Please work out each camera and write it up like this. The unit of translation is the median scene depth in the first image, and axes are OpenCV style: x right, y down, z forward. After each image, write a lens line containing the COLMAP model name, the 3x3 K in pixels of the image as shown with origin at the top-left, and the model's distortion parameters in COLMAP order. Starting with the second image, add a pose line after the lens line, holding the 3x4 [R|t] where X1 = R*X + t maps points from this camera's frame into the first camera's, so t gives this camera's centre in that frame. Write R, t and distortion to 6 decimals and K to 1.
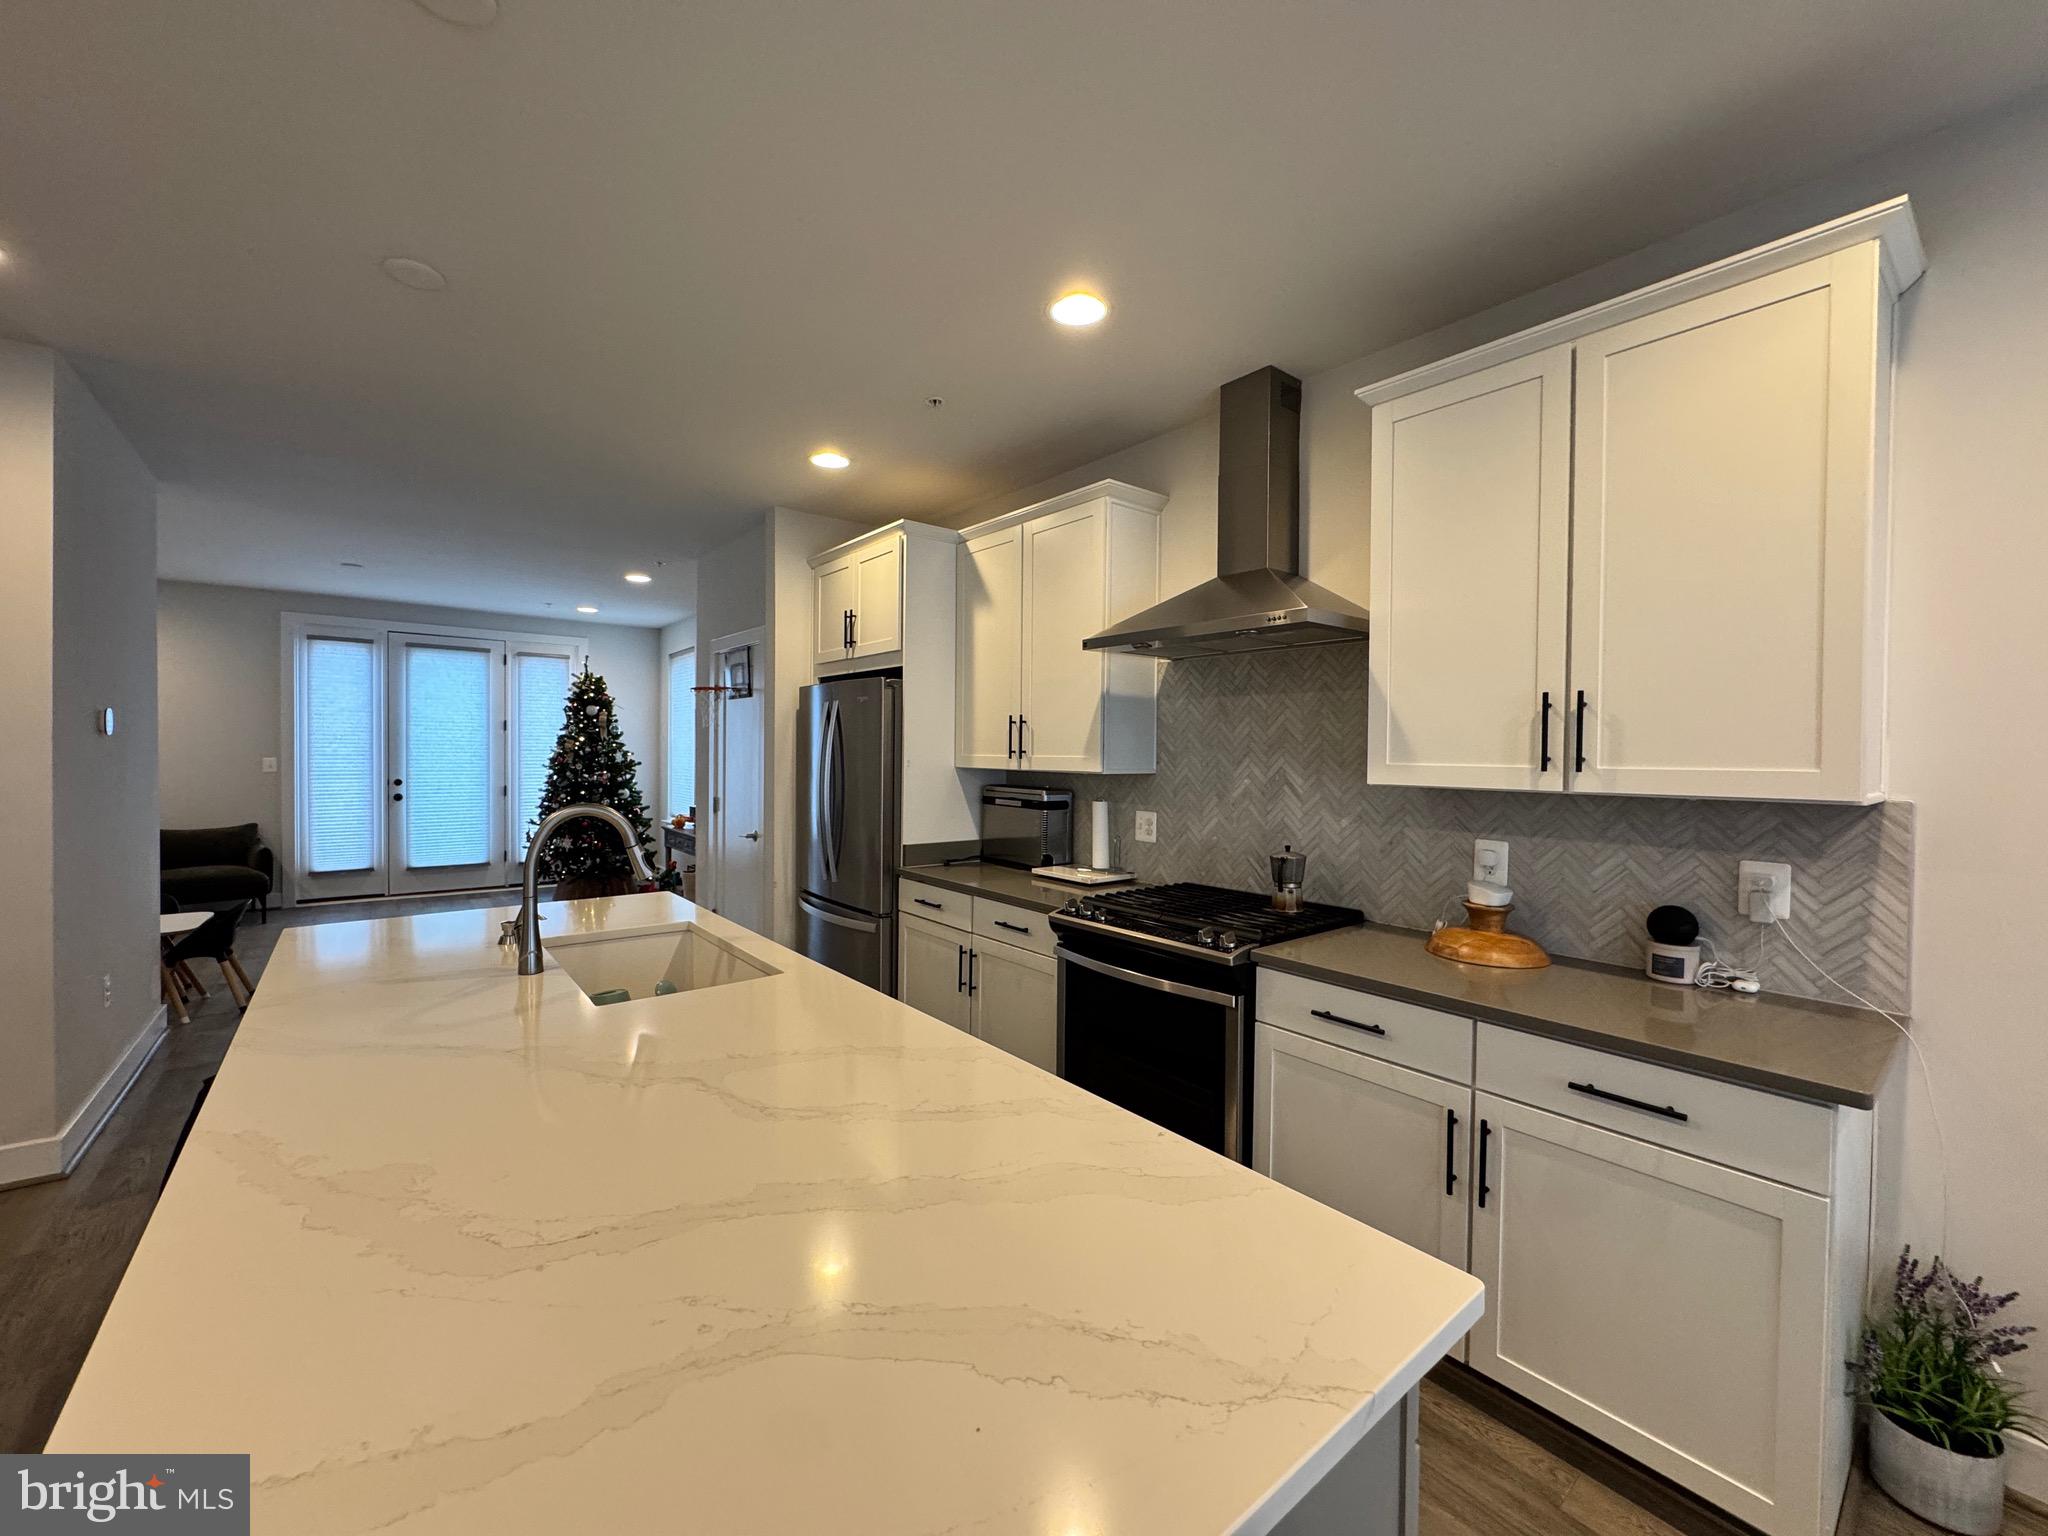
lens RADIAL K [[818.0, 0, 1023.4], [0, 818.0, 762.4], [0, 0, 1]] dist [-0.001558, -0.000039]
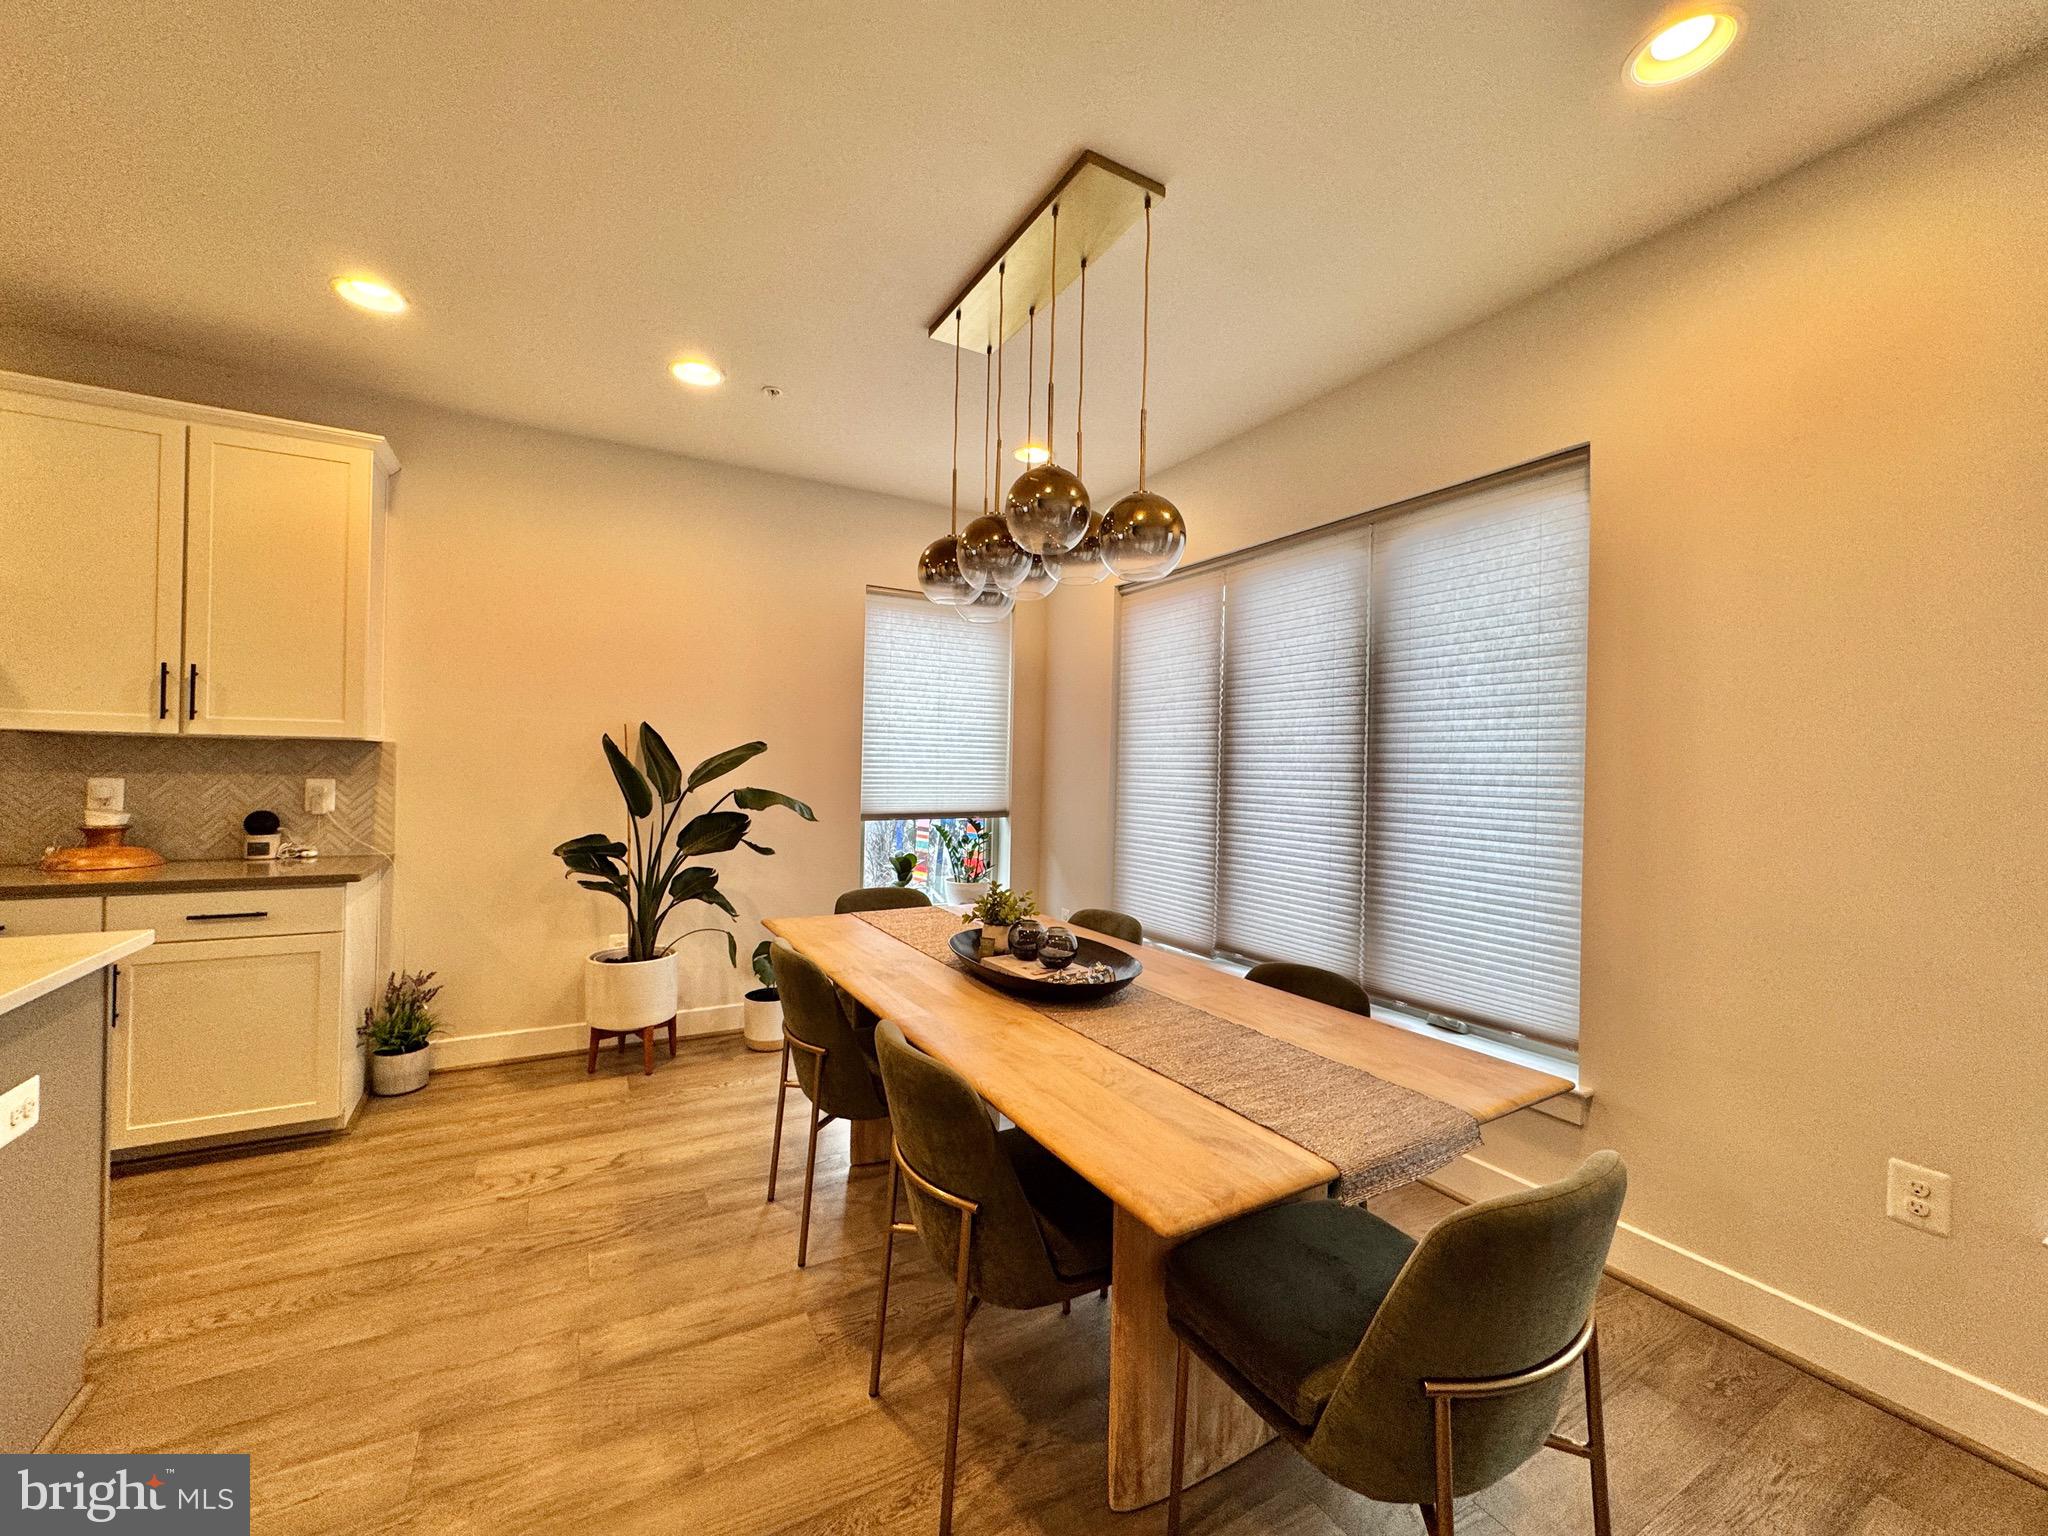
lens RADIAL K [[818.0, 0, 1020.7], [0, 818.0, 762.3], [0, 0, 1]] dist [-0.001558, -0.000039]
pose [[0.162581, -0.002336, 0.986692, -0.511560], [-0.001541, 0.999995, 0.002621, 0.080336], [-0.986694, -0.001947, 0.162577, -0.687656]]
